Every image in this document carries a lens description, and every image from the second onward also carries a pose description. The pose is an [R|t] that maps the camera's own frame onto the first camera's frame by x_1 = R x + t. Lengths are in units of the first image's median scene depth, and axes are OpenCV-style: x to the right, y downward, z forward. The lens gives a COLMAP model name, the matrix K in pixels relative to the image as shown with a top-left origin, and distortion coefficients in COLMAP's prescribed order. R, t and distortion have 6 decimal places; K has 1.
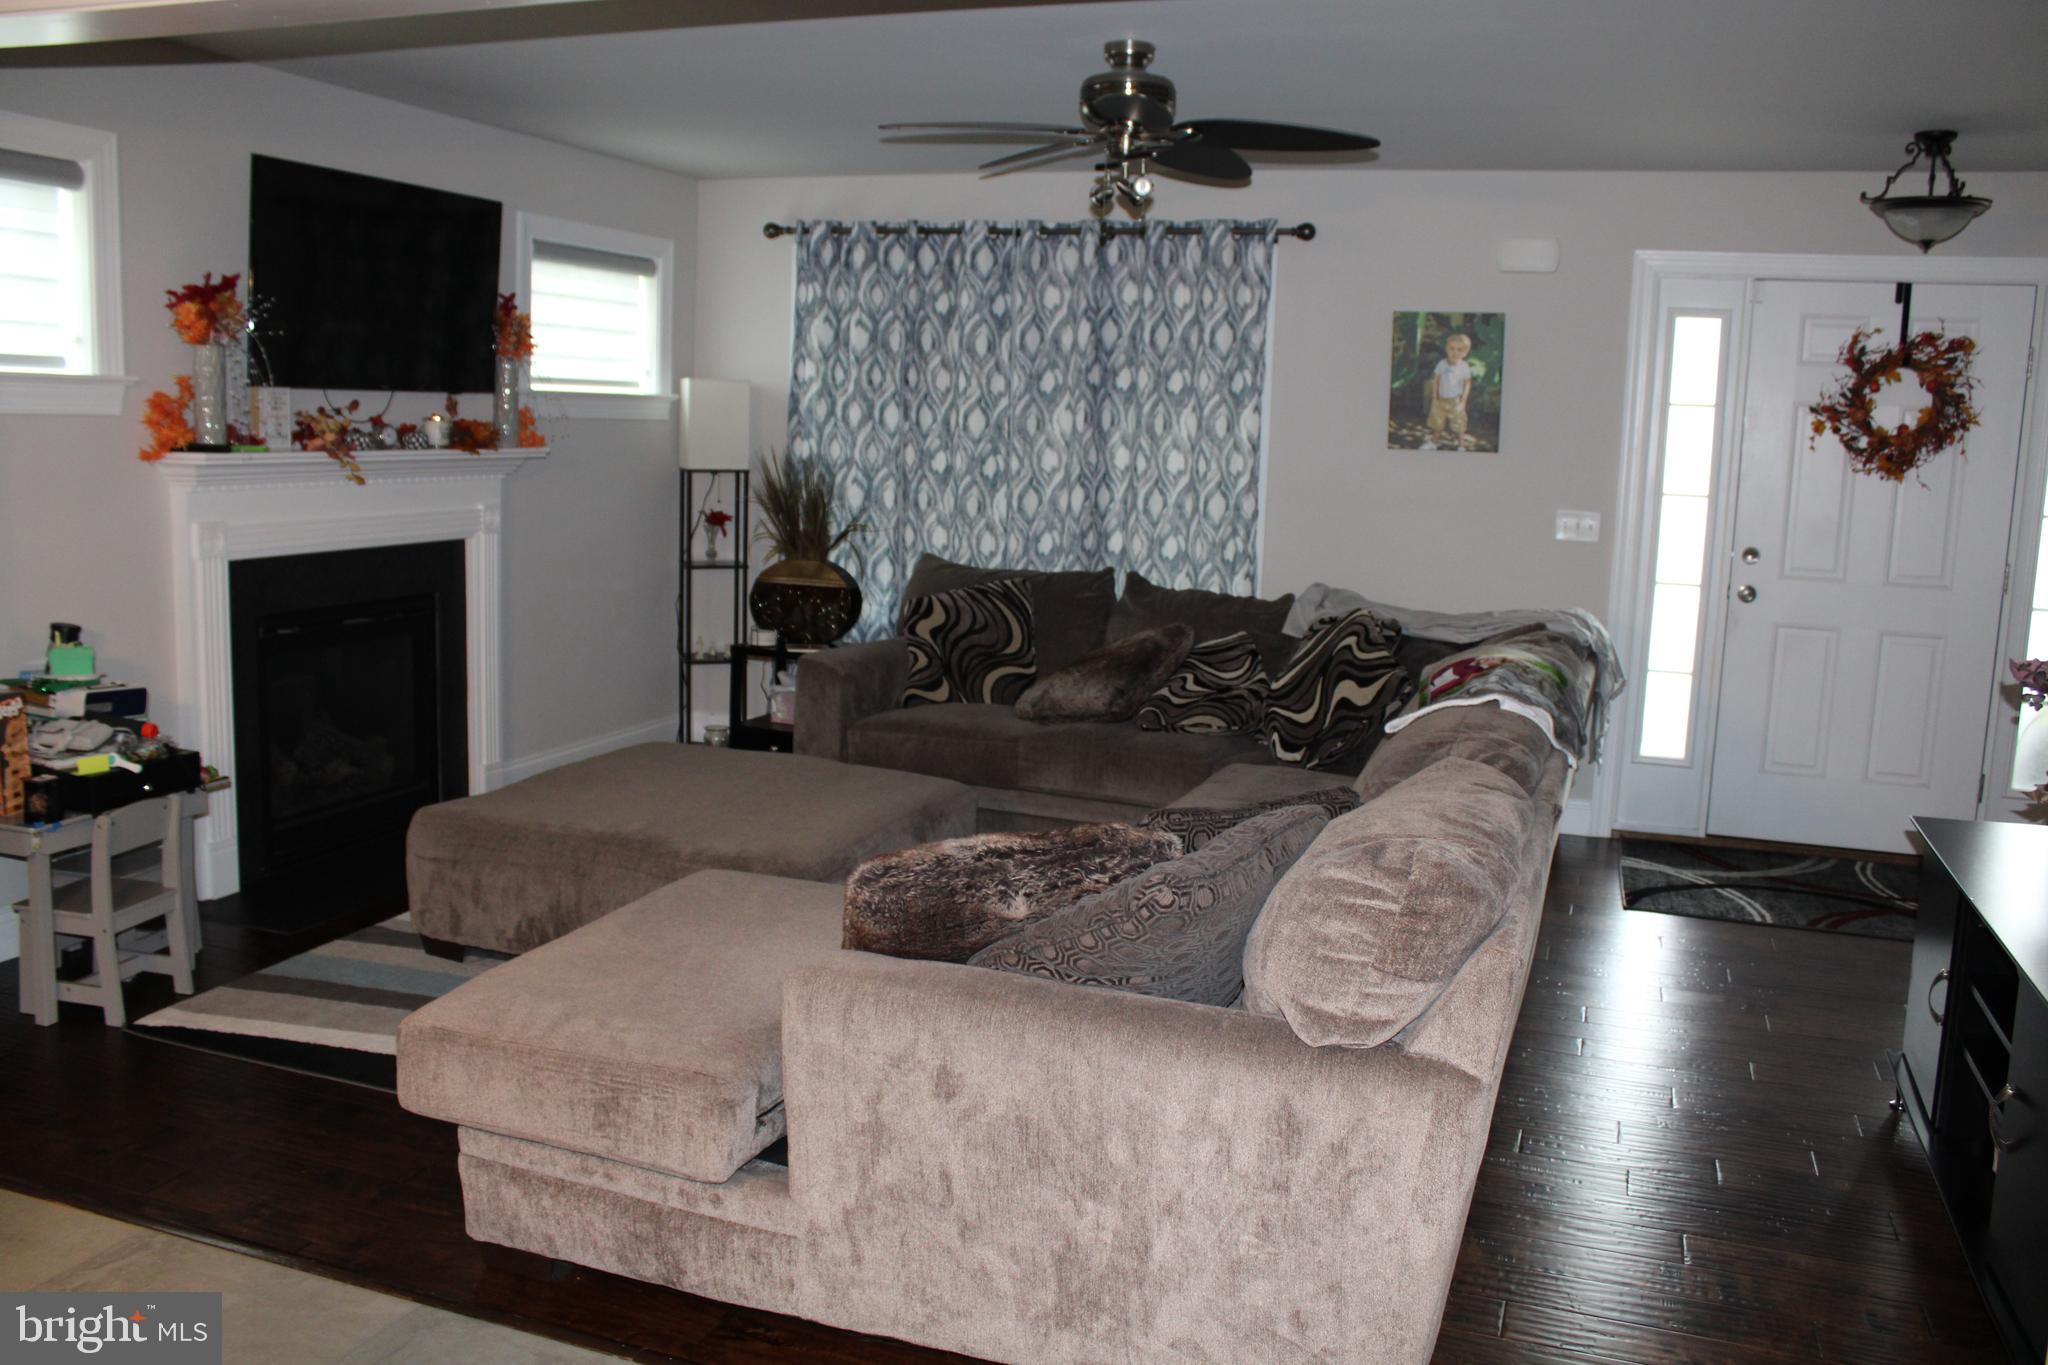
lens RADIAL K [[1692.6, 0, 1010.1], [0, 1692.6, 678.9], [0, 0, 1]] dist [-0.162239, 0.136866]
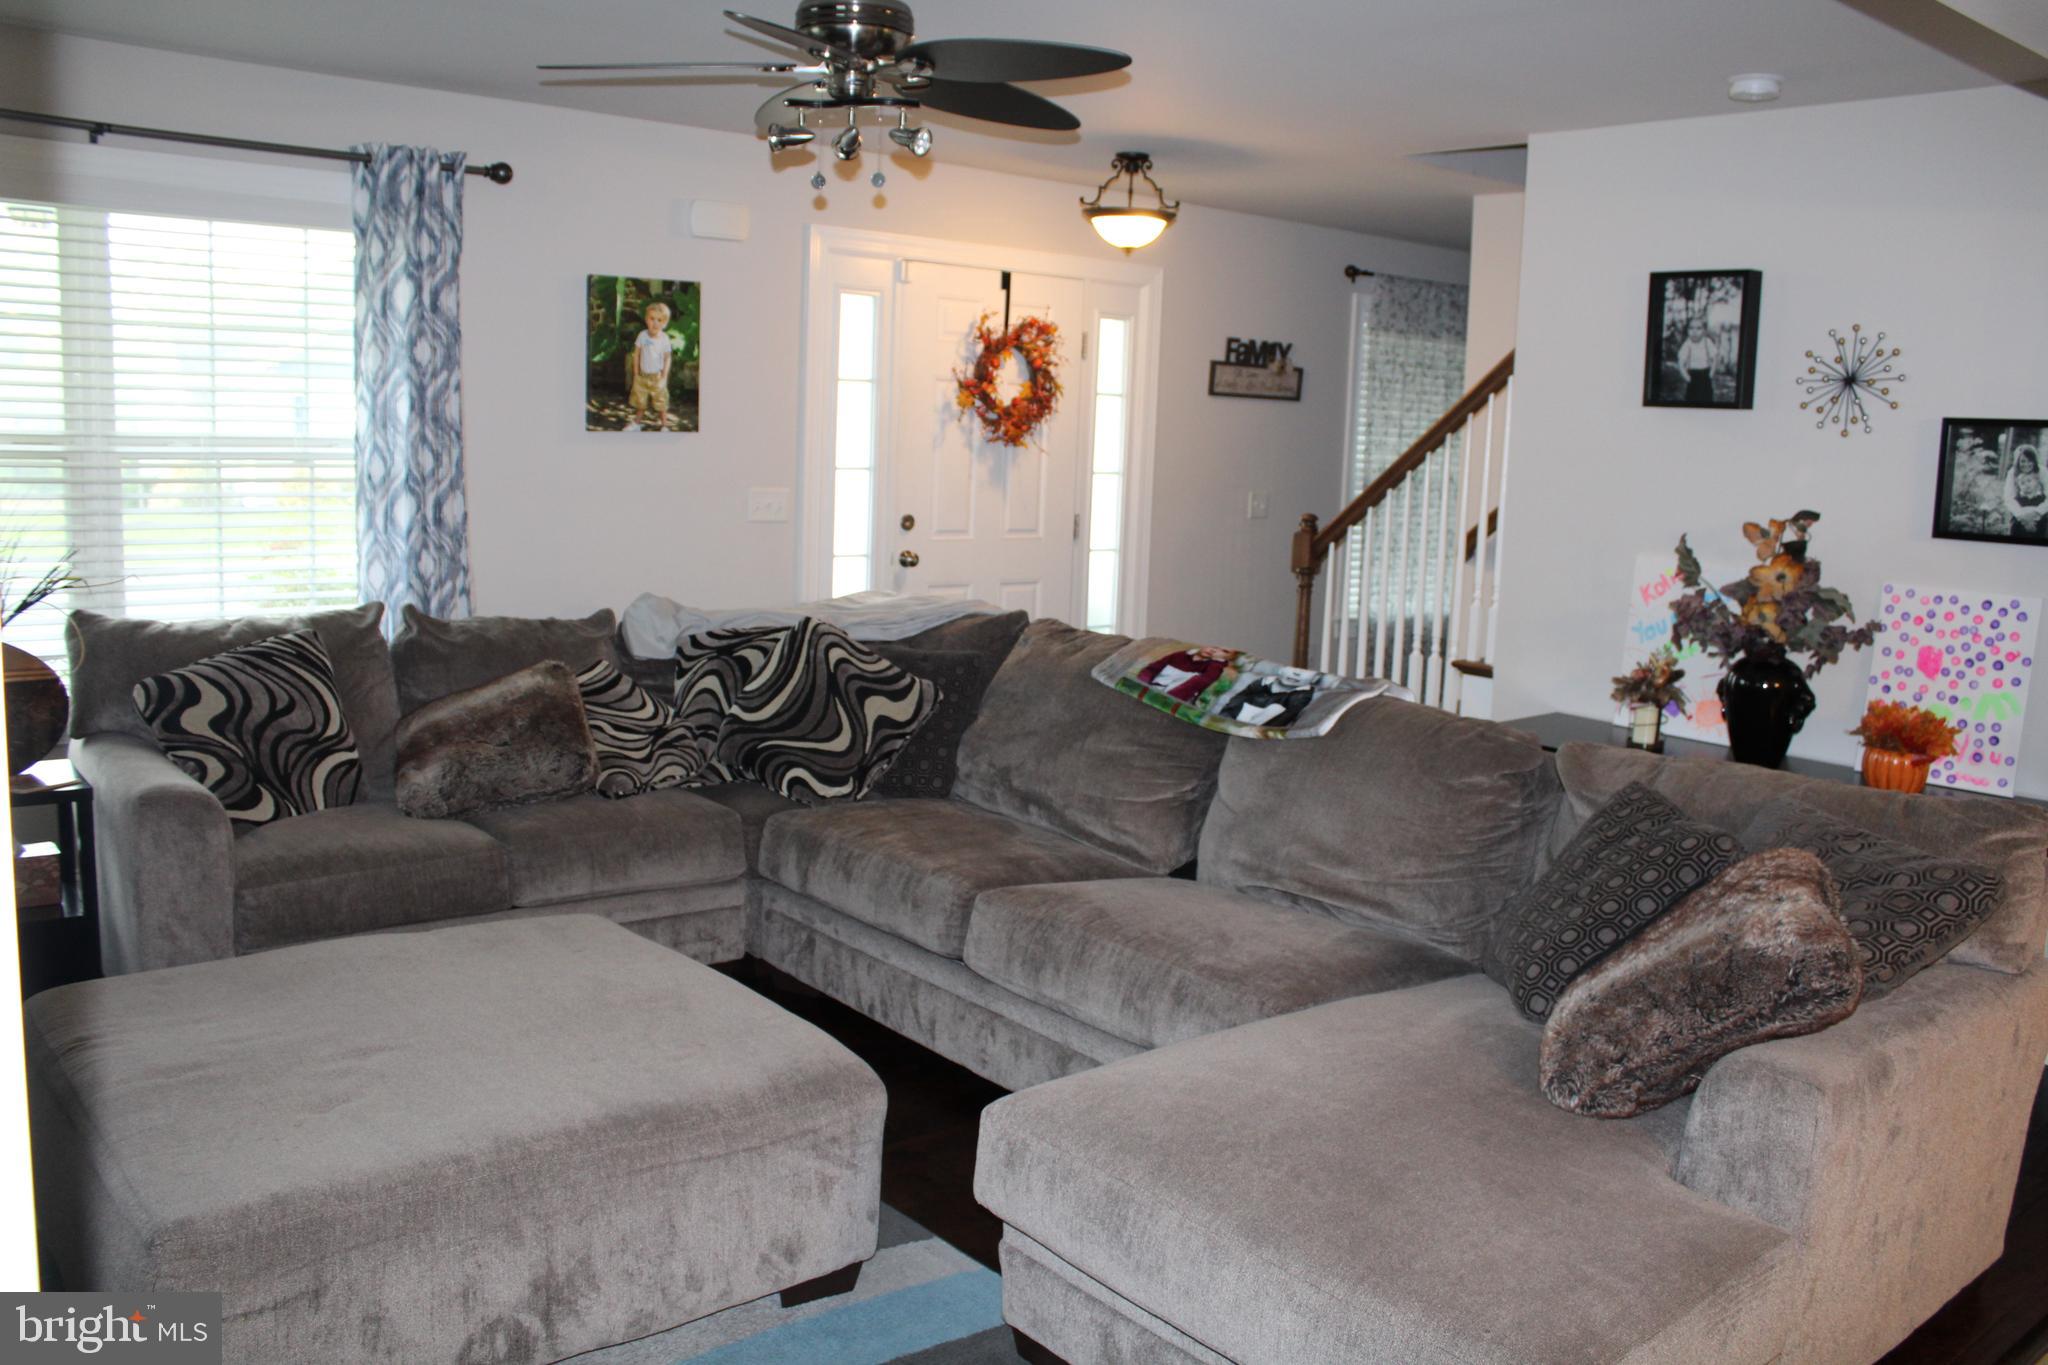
lens RADIAL K [[1692.6, 0, 1022.6], [0, 1692.6, 673.6], [0, 0, 1]] dist [-0.162239, 0.136866]
pose [[0.490075, -0.143669, 0.859759, -0.444425], [0.111318, 0.988563, 0.101739, -0.077791], [-0.864543, 0.045847, 0.500463, 0.382068]]
